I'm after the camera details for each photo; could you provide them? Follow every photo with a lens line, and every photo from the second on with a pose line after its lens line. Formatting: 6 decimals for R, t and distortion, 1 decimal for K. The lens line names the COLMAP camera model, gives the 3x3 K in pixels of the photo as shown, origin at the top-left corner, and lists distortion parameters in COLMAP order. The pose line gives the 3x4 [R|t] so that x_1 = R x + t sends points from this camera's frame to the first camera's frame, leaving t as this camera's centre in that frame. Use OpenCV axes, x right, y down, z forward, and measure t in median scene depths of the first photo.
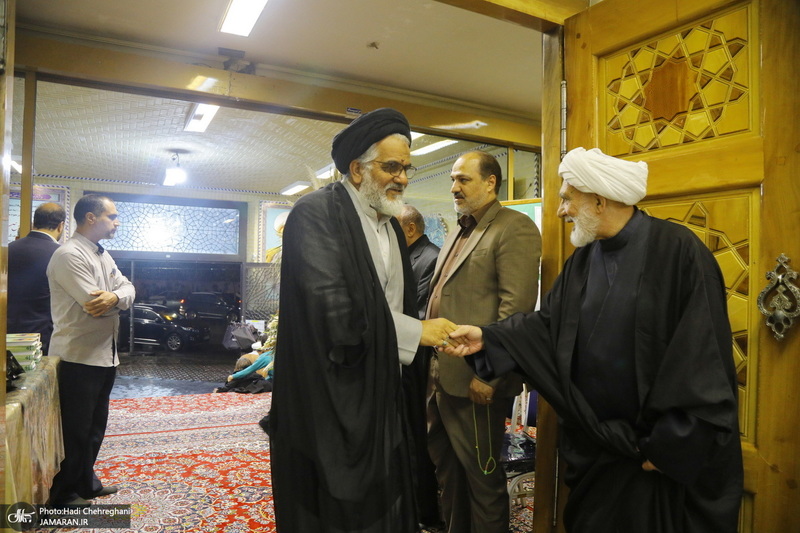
lens RADIAL K [[546.8, 0, 406.8], [0, 546.8, 271.7], [0, 0, 1]] dist [-0.119925, 0.063930]
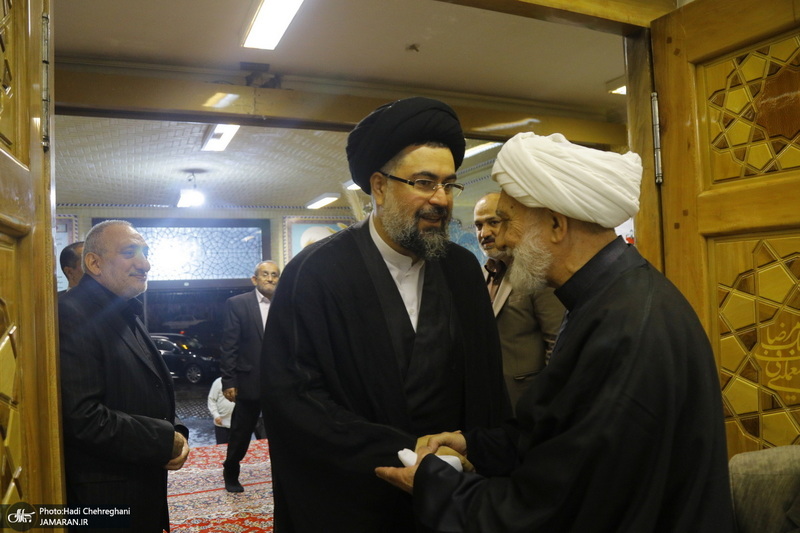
lens RADIAL K [[611.7, 0, 407.5], [0, 611.7, 274.5], [0, 0, 1]] dist [-0.113129, 0.047135]
pose [[0.996830, -0.055142, -0.057354, -0.034645], [0.054702, 0.998460, -0.009225, -0.039004], [0.057774, 0.006059, 0.998311, 0.007149]]
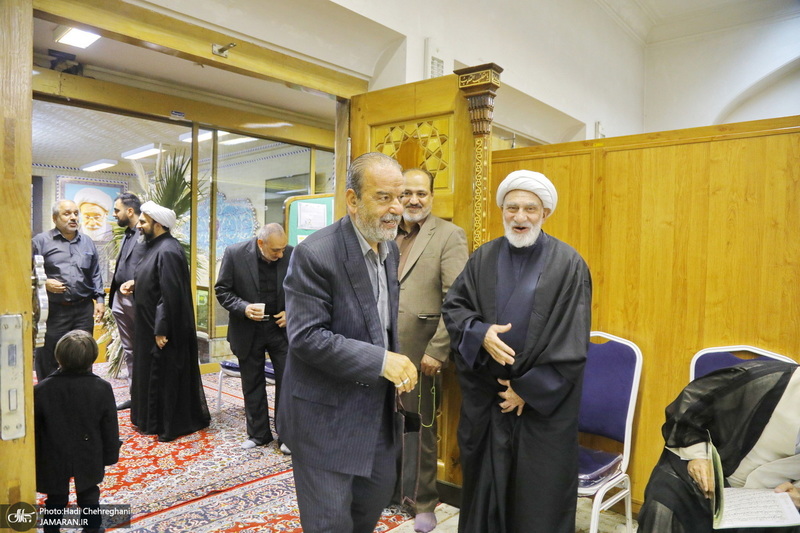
lens RADIAL K [[546.8, 0, 407.8], [0, 546.8, 278.0], [0, 0, 1]] dist [-0.119925, 0.063930]
pose [[0.935375, -0.014572, 0.353356, -0.051918], [-0.007552, 0.998100, 0.061152, -0.028792], [-0.353576, -0.059868, 0.933488, -0.268027]]
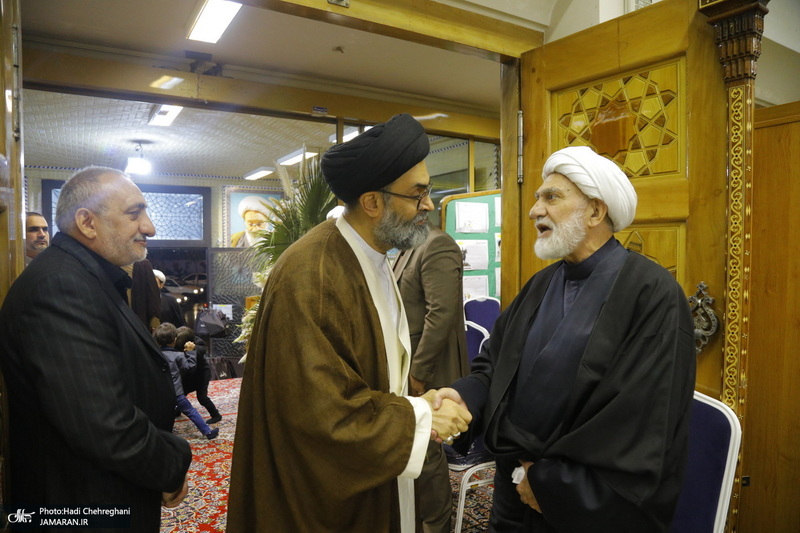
lens RADIAL K [[546.8, 0, 405.6], [0, 546.8, 272.8], [0, 0, 1]] dist [-0.119925, 0.063930]
pose [[0.997637, -0.021816, 0.065145, -0.011021], [0.018366, 0.998420, 0.053097, -0.045454], [-0.066201, -0.051775, 0.996462, -0.054308]]
